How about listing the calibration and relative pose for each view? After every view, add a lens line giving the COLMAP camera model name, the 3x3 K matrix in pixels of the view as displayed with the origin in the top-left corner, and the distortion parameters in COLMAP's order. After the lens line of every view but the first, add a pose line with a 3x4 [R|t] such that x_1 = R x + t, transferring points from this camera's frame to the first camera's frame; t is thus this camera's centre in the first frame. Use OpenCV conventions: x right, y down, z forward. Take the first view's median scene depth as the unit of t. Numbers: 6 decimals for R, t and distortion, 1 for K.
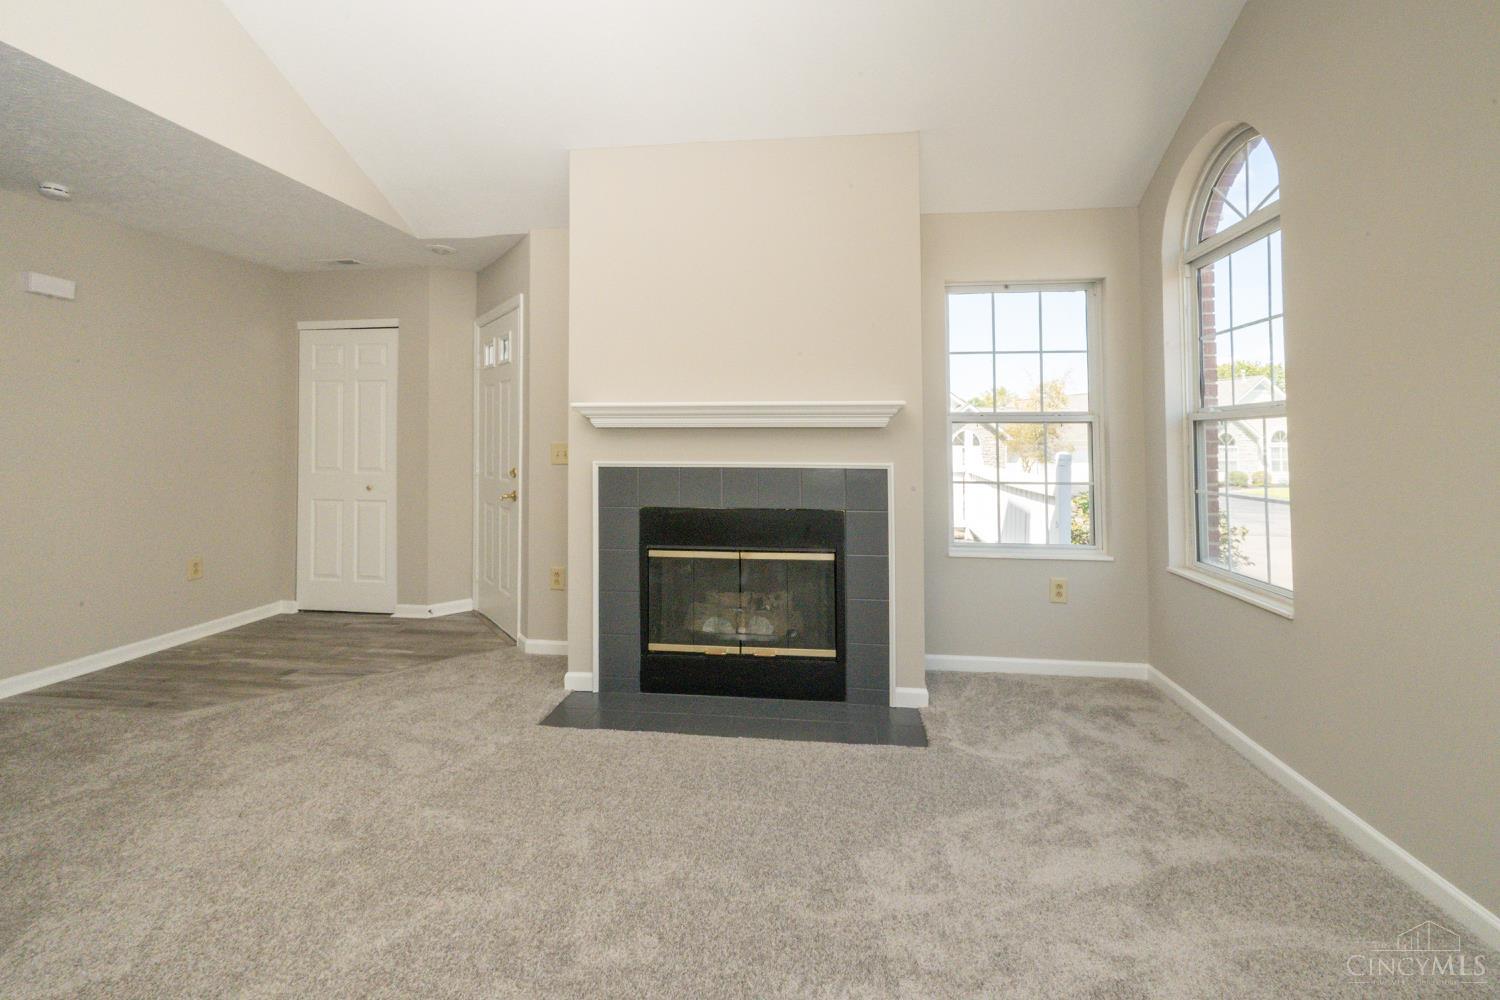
lens RADIAL K [[606.5, 0, 650.3], [0, 606.5, 434.5], [0, 0, 1]] dist [0.000335, -0.000161]
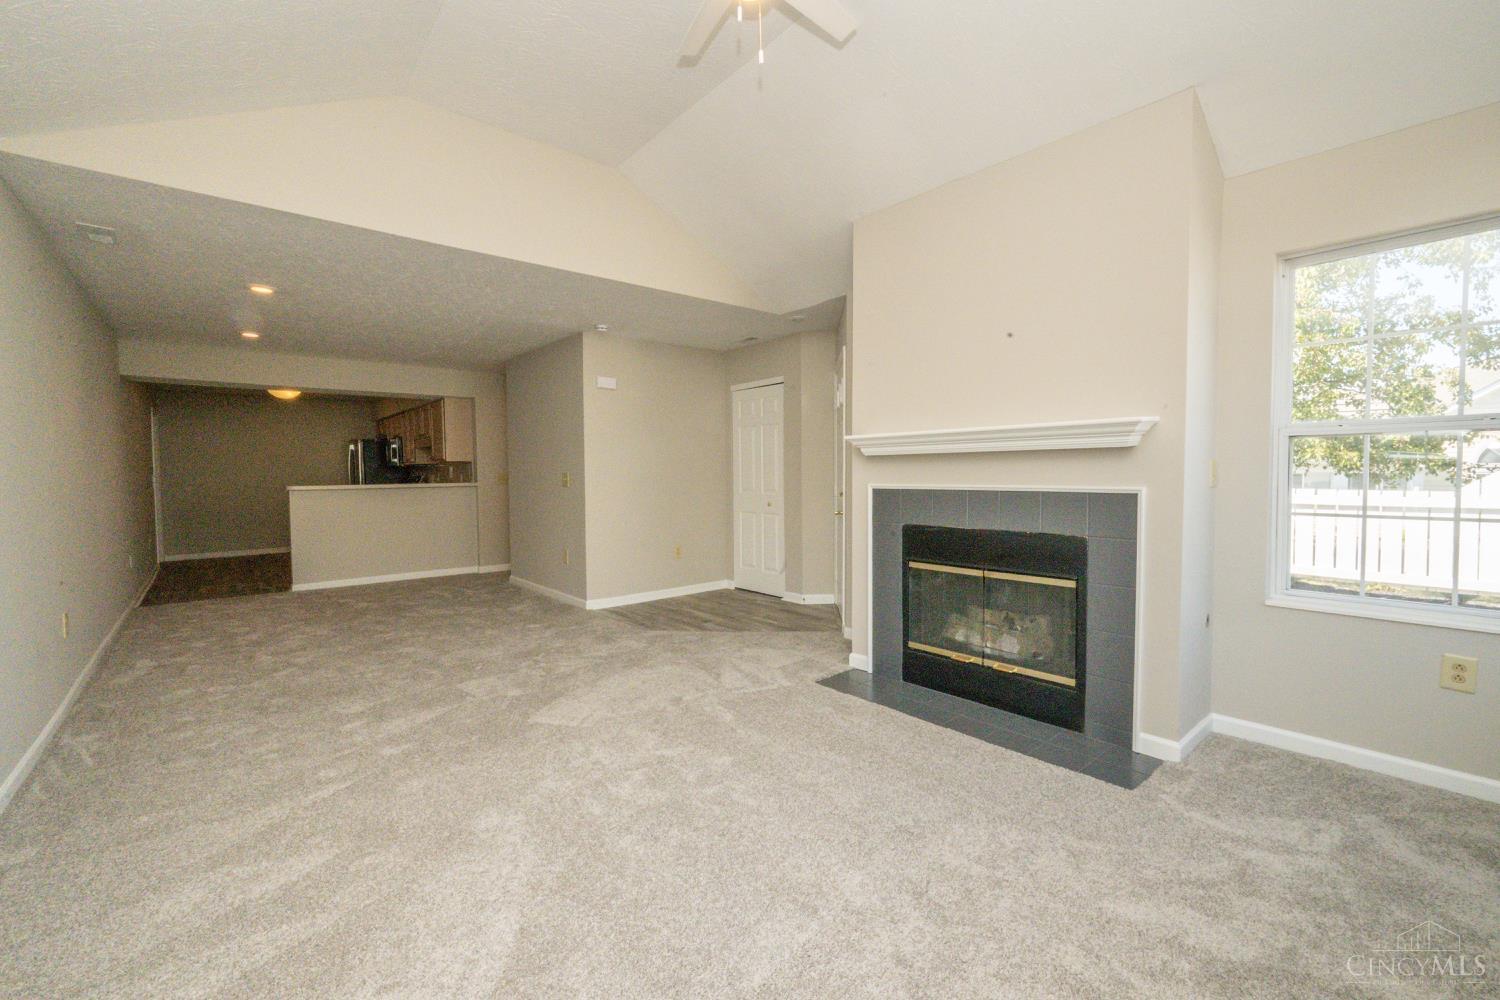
lens RADIAL K [[587.4, 0, 726.1], [0, 587.4, 500.1], [0, 0, 1]] dist [0.000173, -0.000068]
pose [[0.739039, 0.023916, -0.673238, 0.531713], [0.016715, 0.998411, 0.053817, 0.008622], [0.673456, -0.051026, 0.737464, -0.058532]]
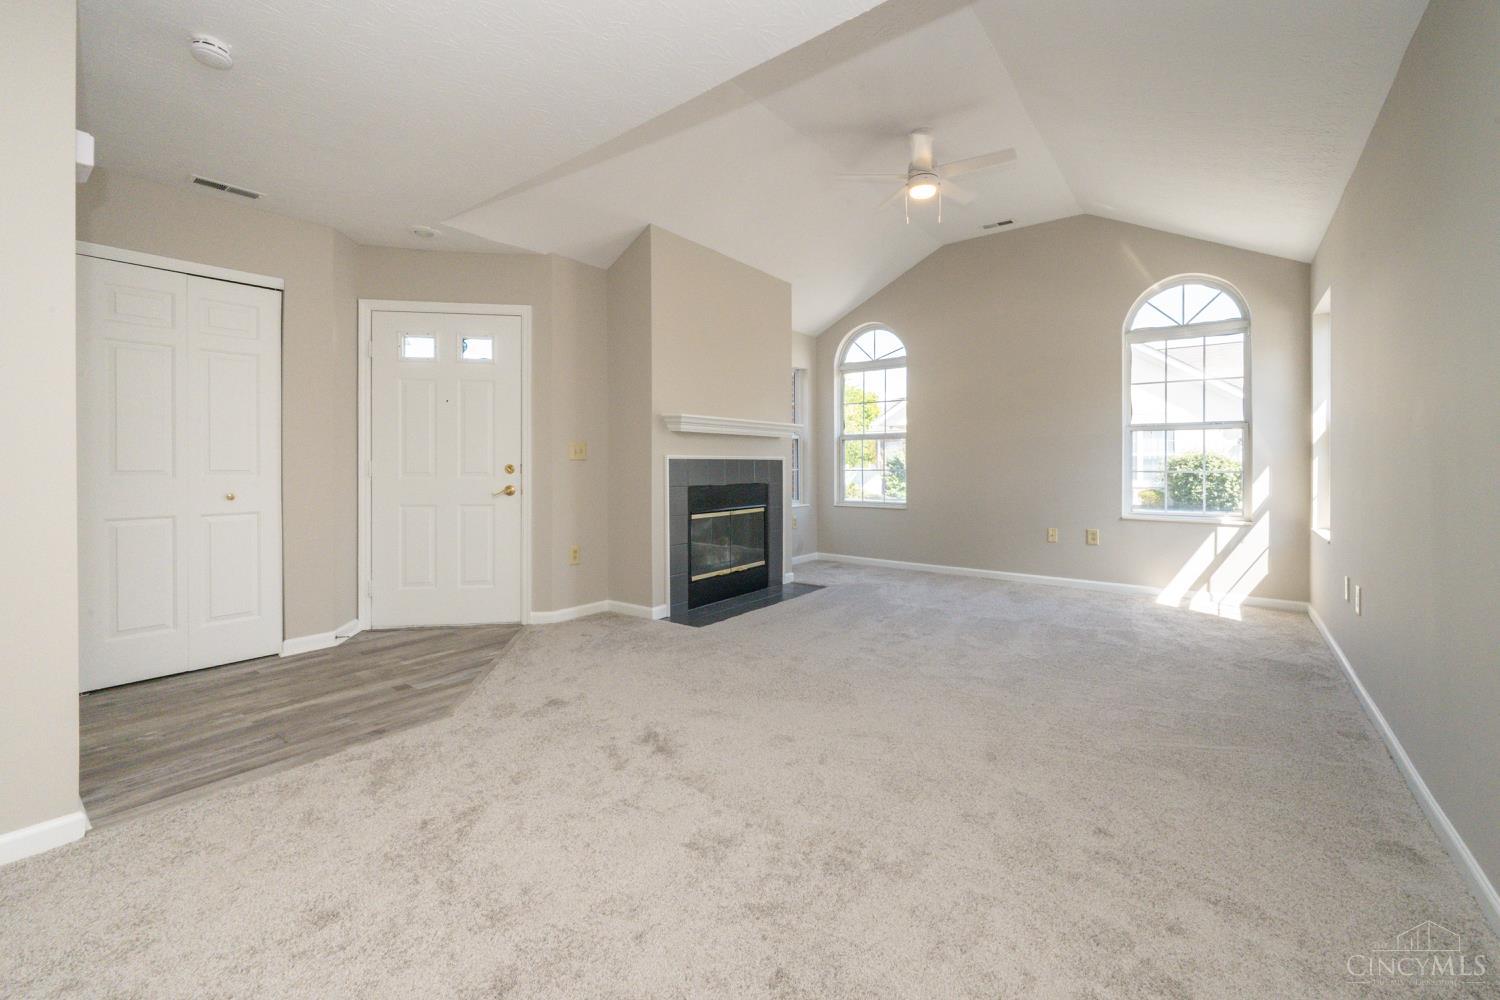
lens RADIAL K [[664.3, 0, 745.0], [0, 664.3, 462.8], [0, 0, 1]] dist [-0.000324, -0.000048]
pose [[0.478176, 0.002939, 0.878259, -1.502082], [-0.018836, 0.999799, 0.006910, 0.052797], [-0.878062, -0.019847, 0.478135, 0.110550]]
